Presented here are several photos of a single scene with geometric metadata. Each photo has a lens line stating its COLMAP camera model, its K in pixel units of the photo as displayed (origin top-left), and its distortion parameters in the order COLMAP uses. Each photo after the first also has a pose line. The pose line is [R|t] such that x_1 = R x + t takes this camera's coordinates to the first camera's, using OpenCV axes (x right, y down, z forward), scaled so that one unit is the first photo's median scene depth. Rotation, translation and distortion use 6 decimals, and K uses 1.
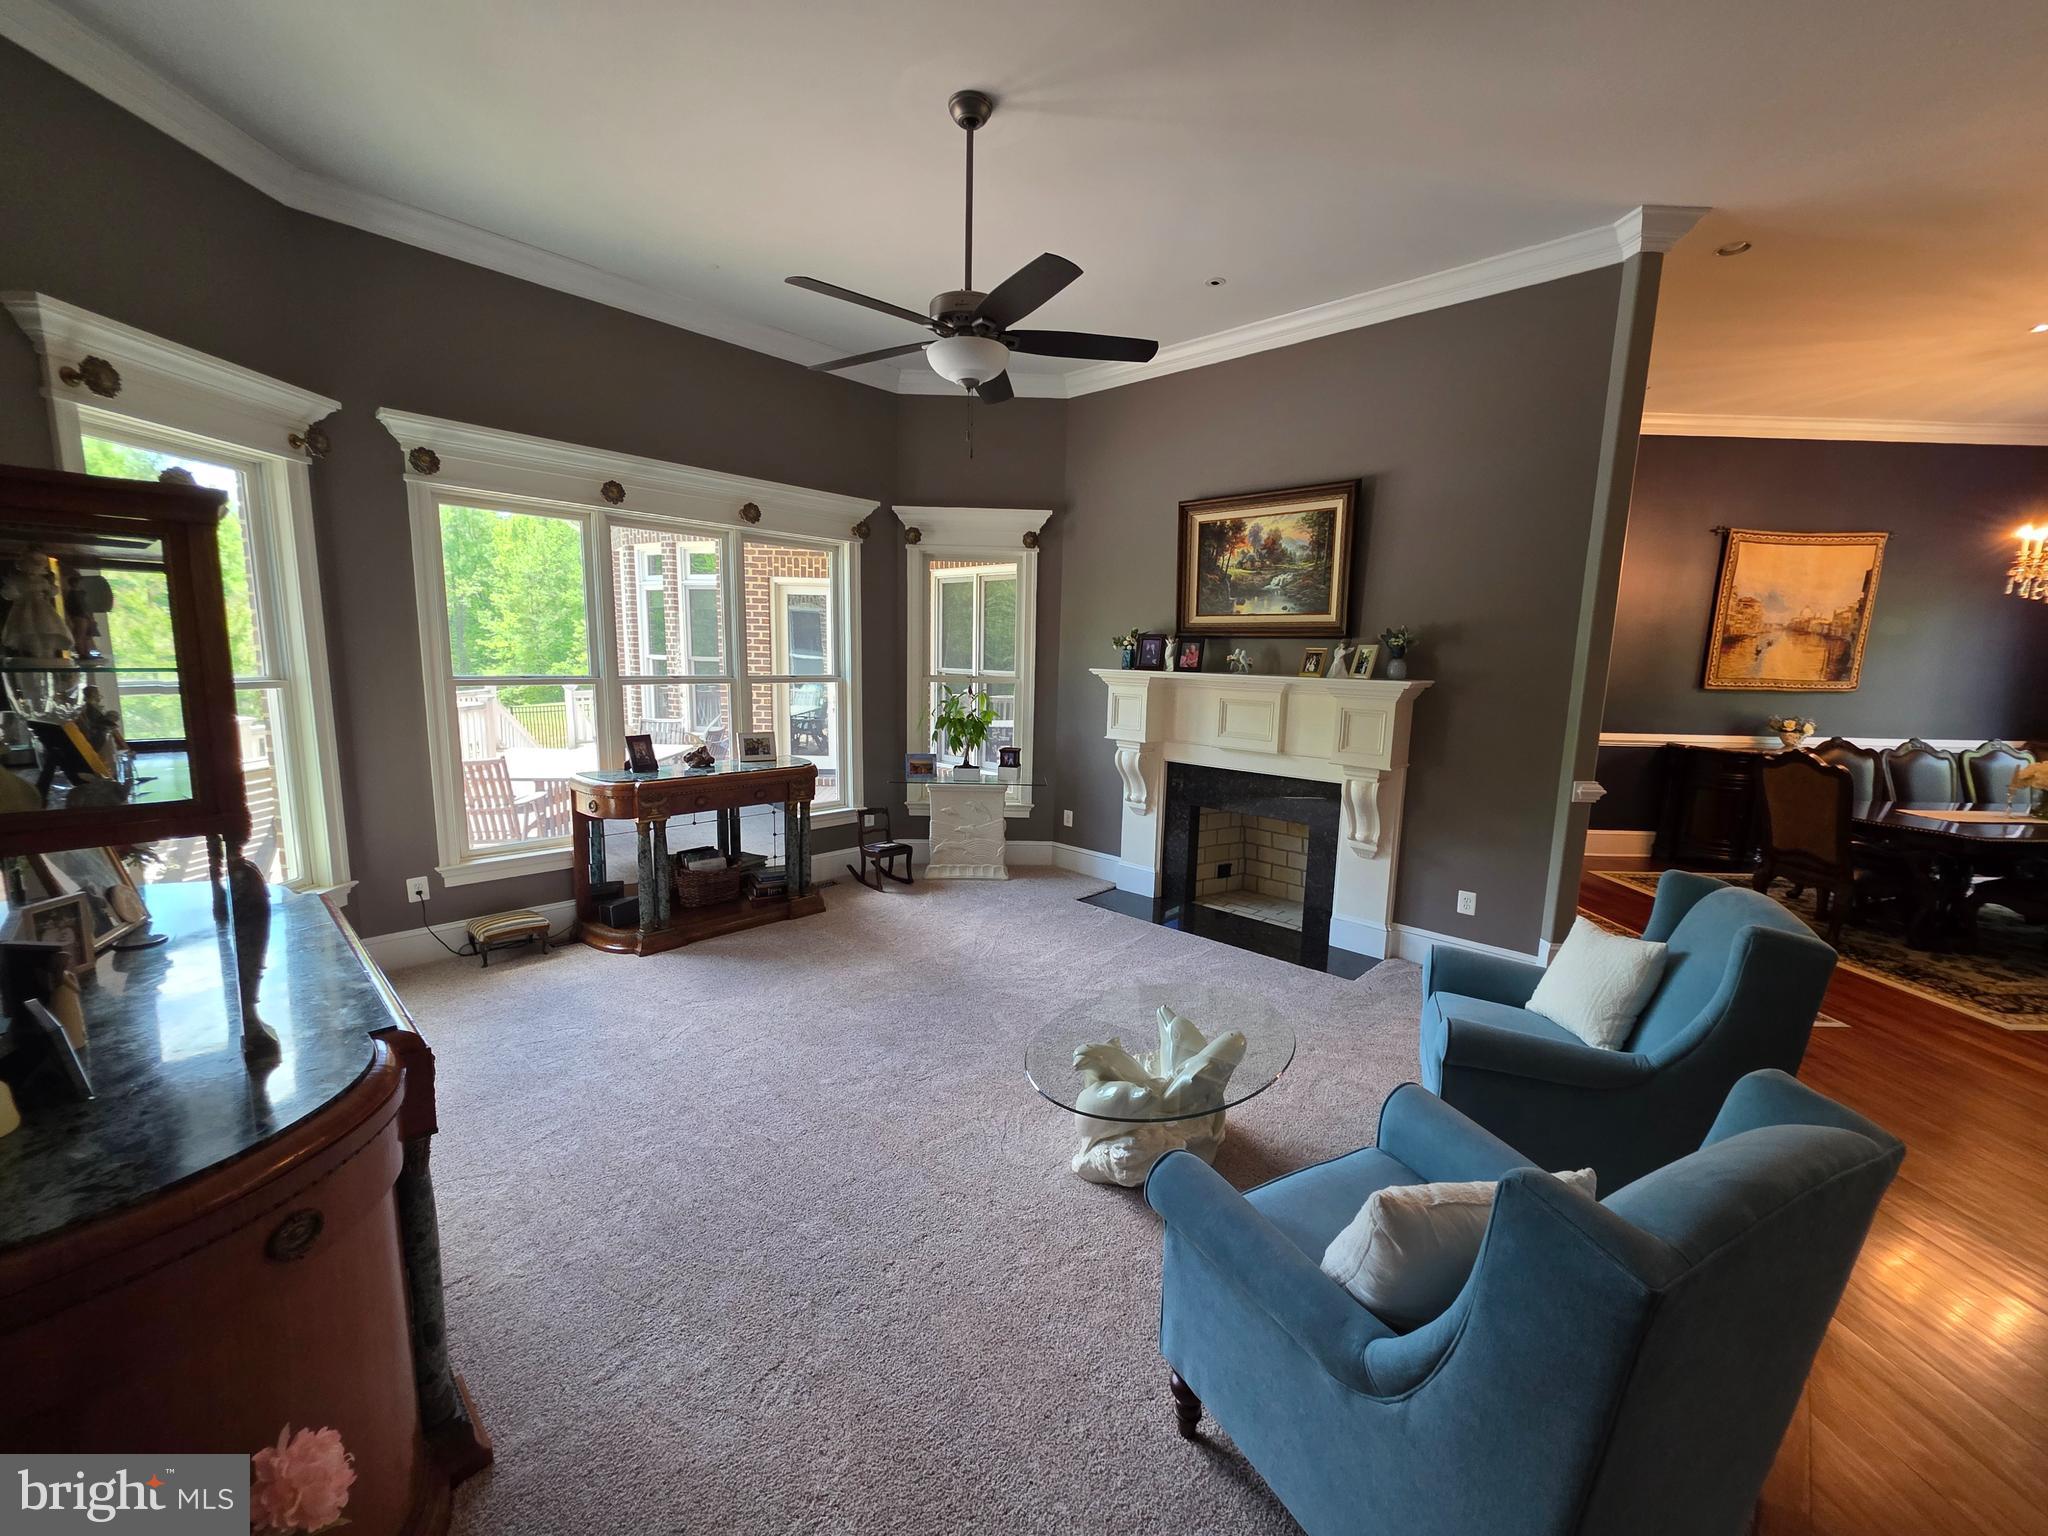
lens RADIAL K [[817.9, 0, 1024.0], [0, 817.9, 768.0], [0, 0, 1]] dist [0.001603, -0.000222]
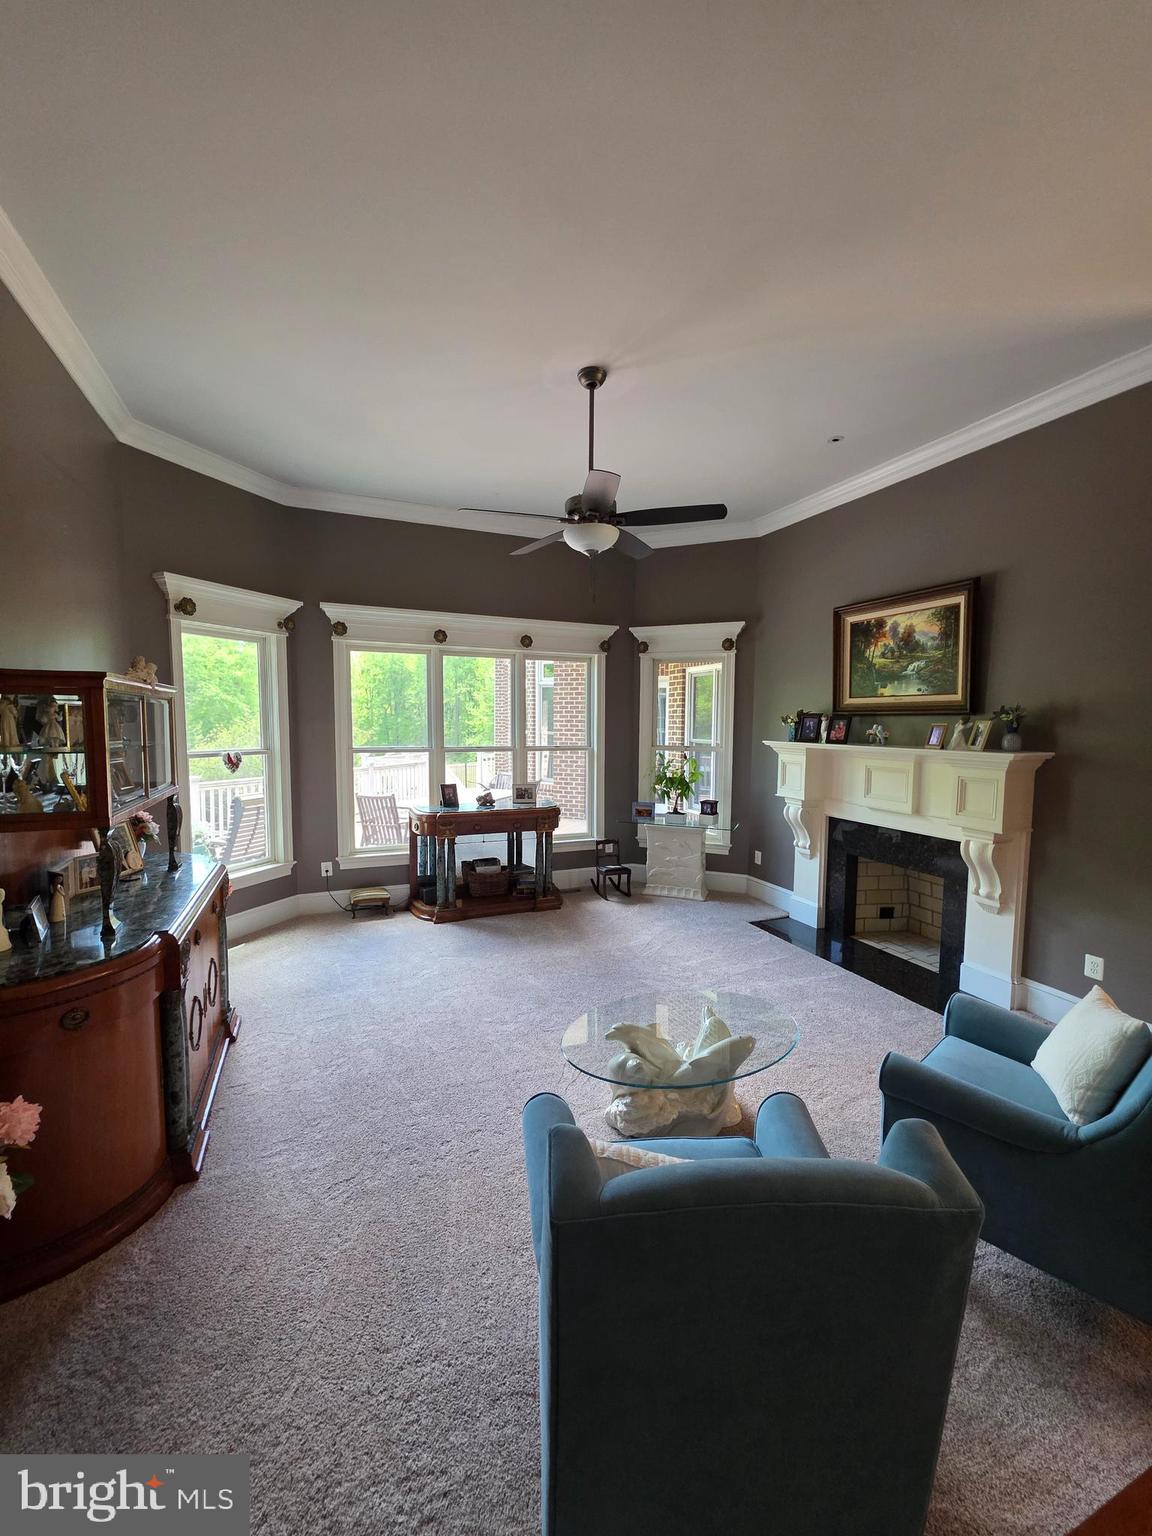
lens RADIAL K [[613.4, 0, 573.5], [0, 613.4, 763.8], [0, 0, 1]] dist [0.001603, -0.000222]
pose [[0.912068, 0.012474, -0.409850, 0.227372], [-0.043700, 0.996801, -0.066911, -0.009104], [0.407704, 0.078938, 0.909696, 0.006133]]
